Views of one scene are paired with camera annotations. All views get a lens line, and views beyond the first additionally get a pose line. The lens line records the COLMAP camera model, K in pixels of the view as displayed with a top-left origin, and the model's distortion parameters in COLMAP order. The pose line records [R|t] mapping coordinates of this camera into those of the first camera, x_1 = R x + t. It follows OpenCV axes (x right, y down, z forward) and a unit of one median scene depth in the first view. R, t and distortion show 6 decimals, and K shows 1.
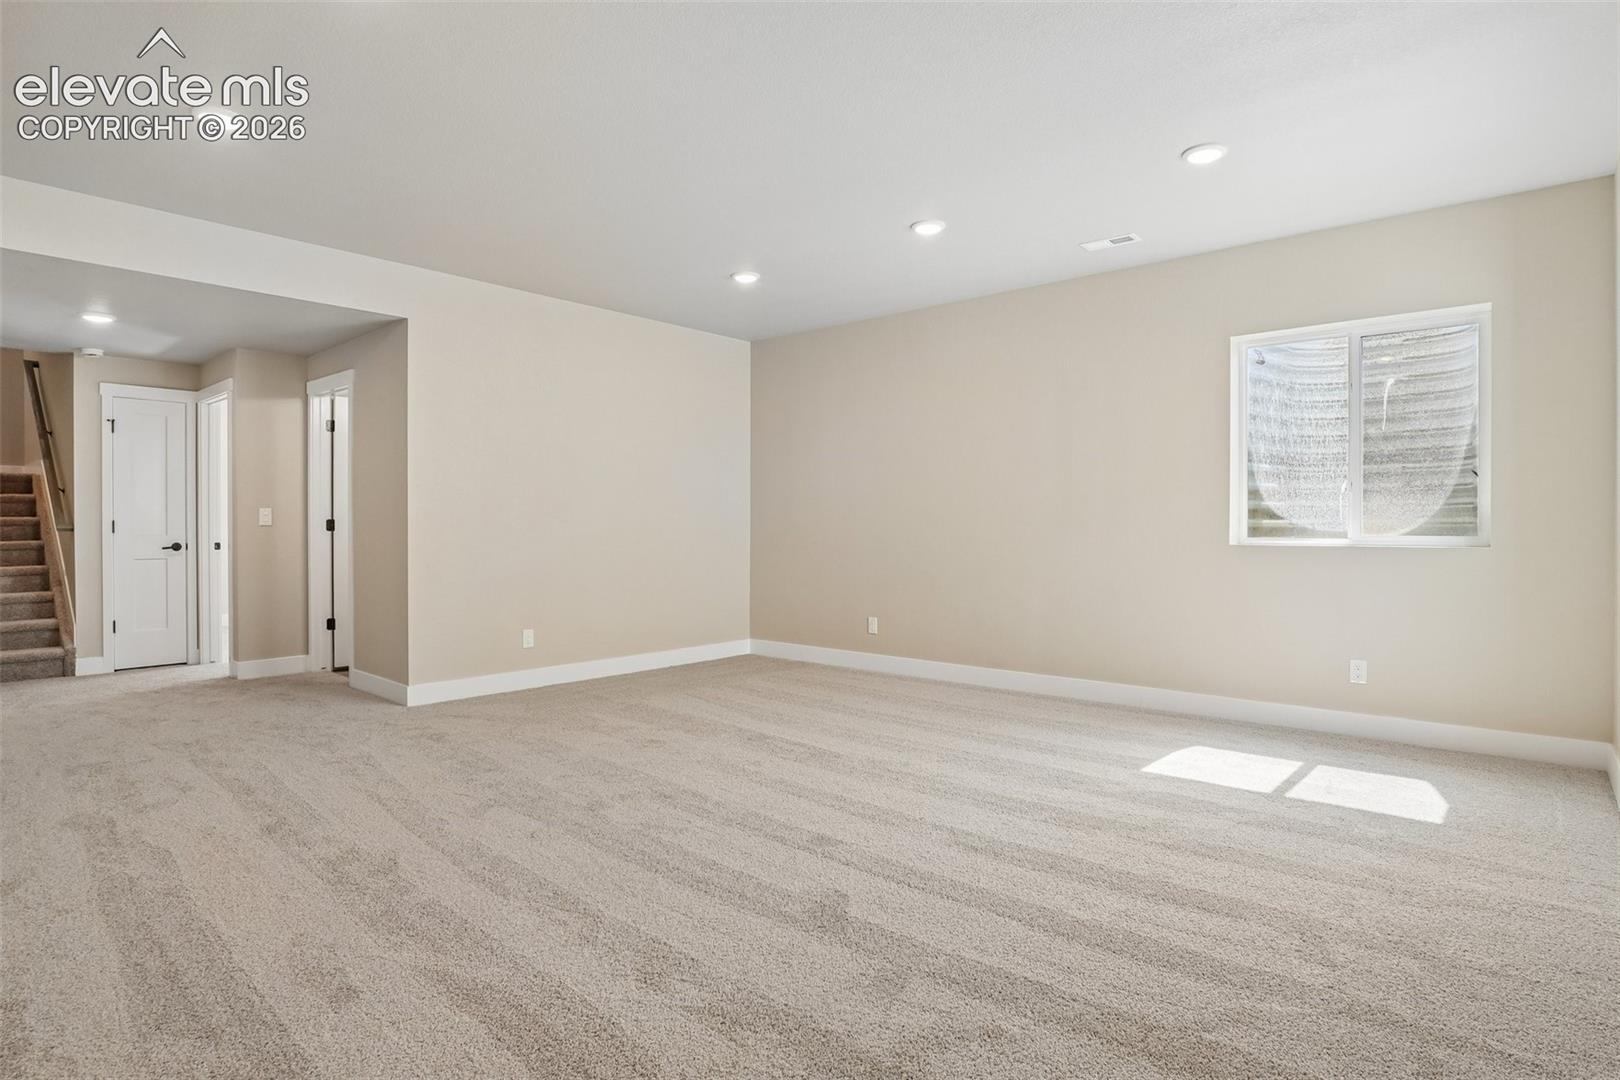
lens RADIAL K [[848.8, 0, 812.2], [0, 848.8, 536.4], [0, 0, 1]] dist [0.014254, 0.001101]
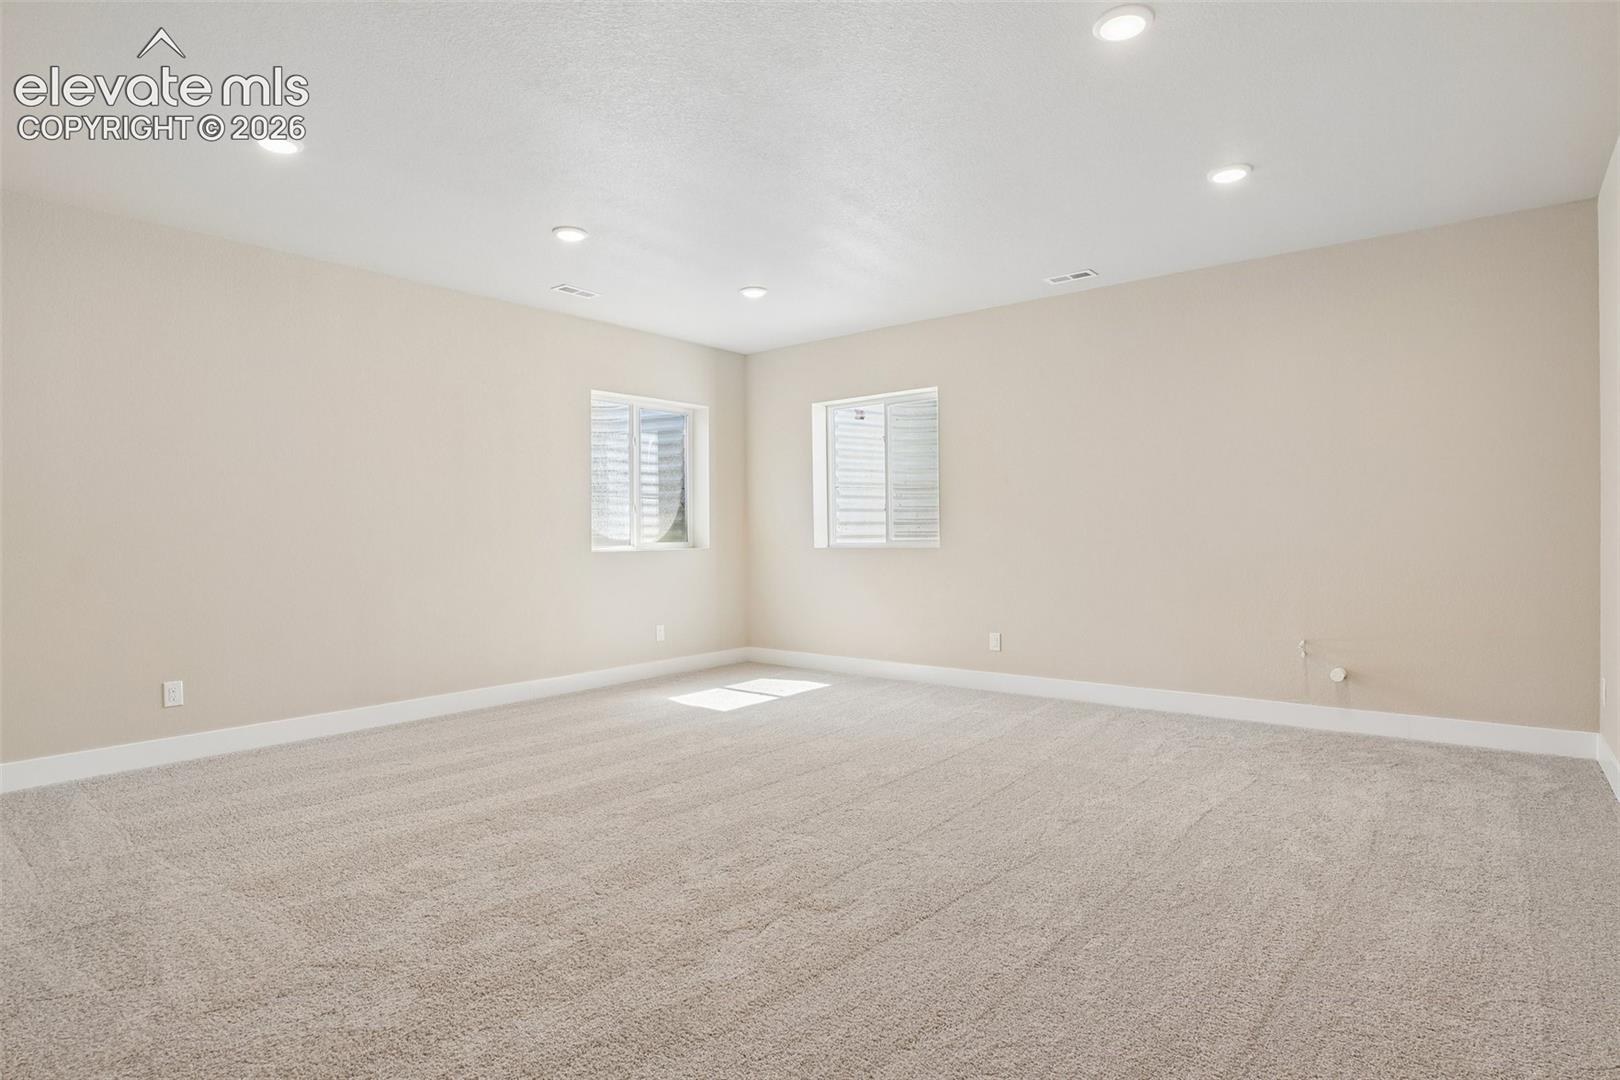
lens RADIAL K [[848.8, 0, 812.0], [0, 848.8, 532.7], [0, 0, 1]] dist [0.014254, 0.001101]
pose [[0.010092, -0.004403, 0.999939, -0.840704], [0.019316, 0.999805, 0.004207, -0.018878], [-0.999762, 0.019272, 0.010175, 0.707173]]
